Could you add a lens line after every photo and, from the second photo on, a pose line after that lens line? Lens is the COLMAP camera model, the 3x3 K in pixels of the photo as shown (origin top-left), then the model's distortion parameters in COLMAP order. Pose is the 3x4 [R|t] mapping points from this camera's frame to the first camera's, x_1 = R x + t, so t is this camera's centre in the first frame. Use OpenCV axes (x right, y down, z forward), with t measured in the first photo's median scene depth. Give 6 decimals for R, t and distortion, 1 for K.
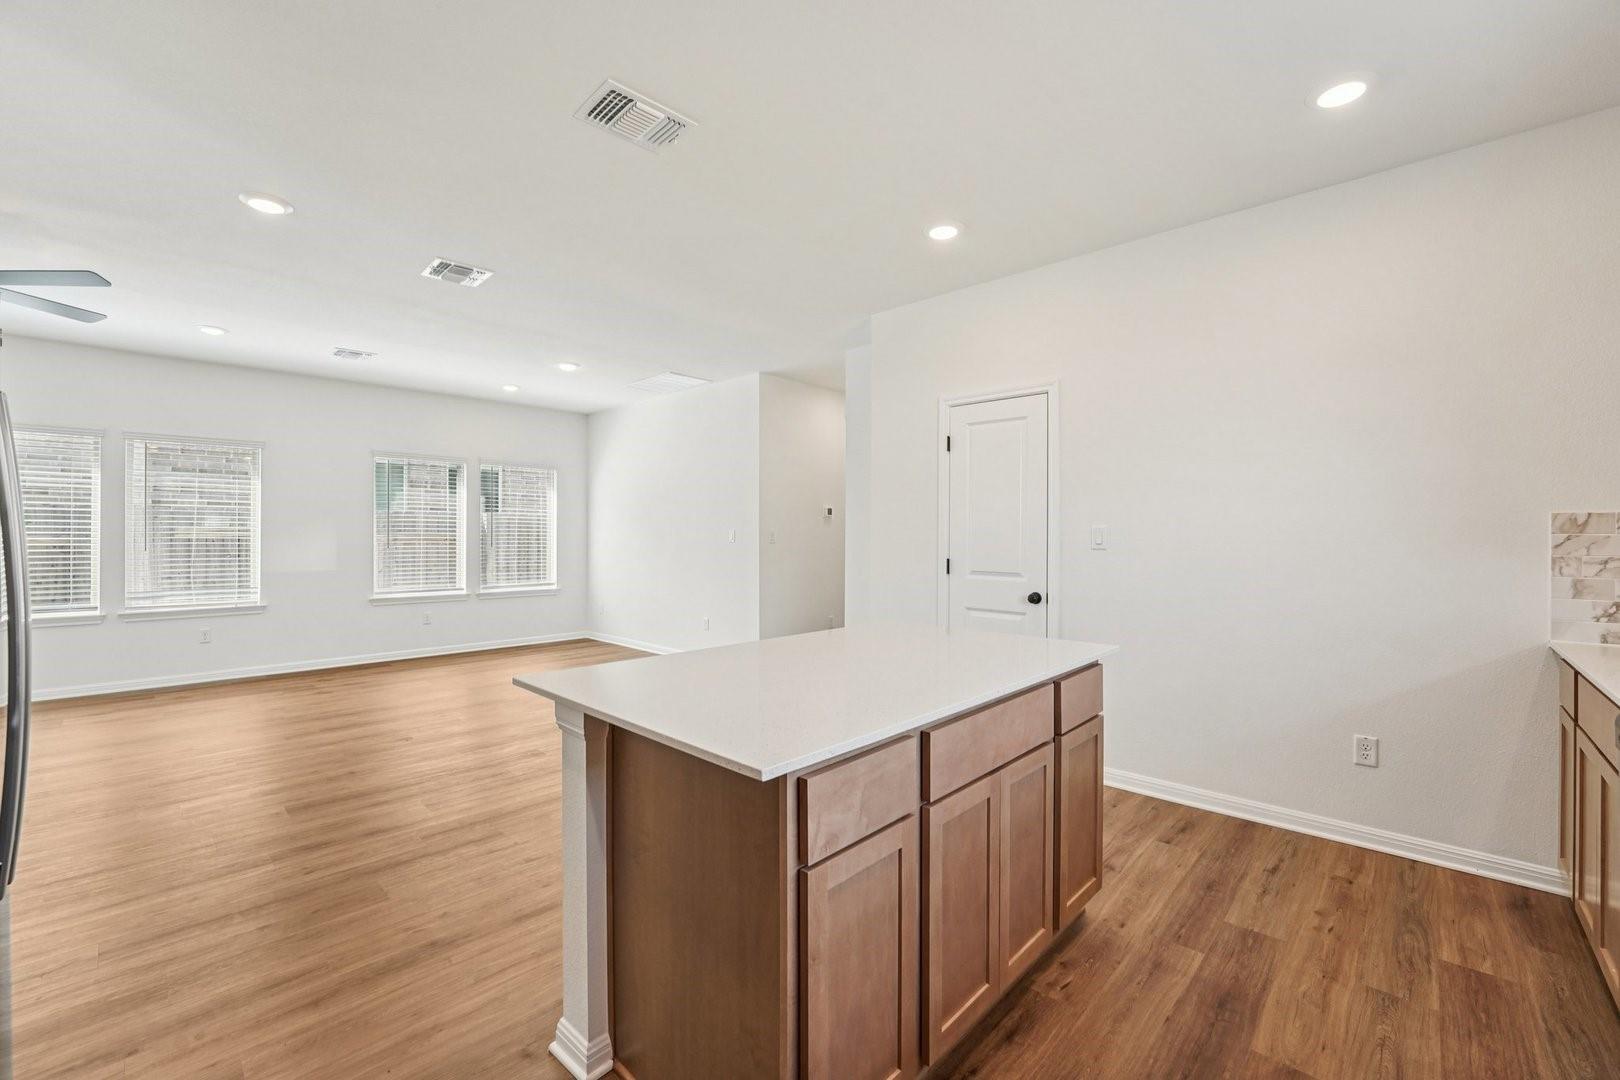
lens RADIAL K [[667.4, 0, 803.9], [0, 667.4, 535.5], [0, 0, 1]] dist [-0.015220, 0.000083]
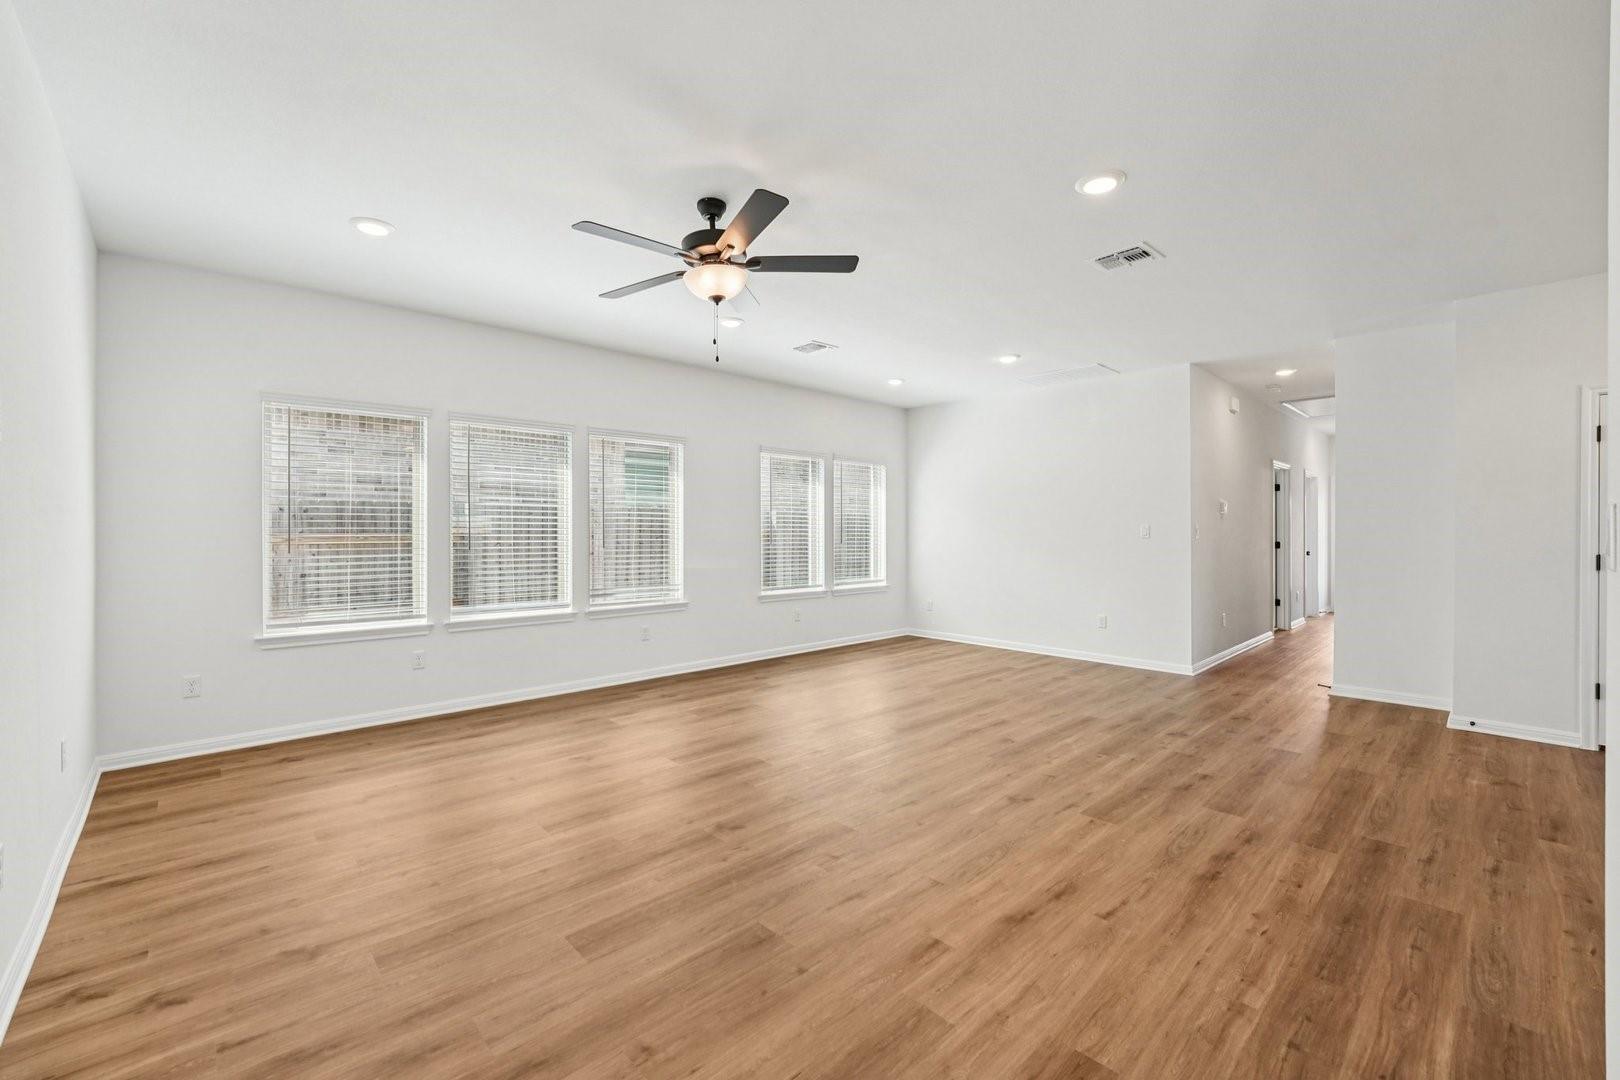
lens RADIAL K [[667.4, 0, 803.9], [0, 667.4, 535.5], [0, 0, 1]] dist [-0.015220, 0.000083]
pose [[0.998749, -0.001588, -0.049988, -0.908714], [0.001755, 0.999993, 0.003309, 0.003241], [0.049983, -0.003393, 0.998744, 0.014413]]
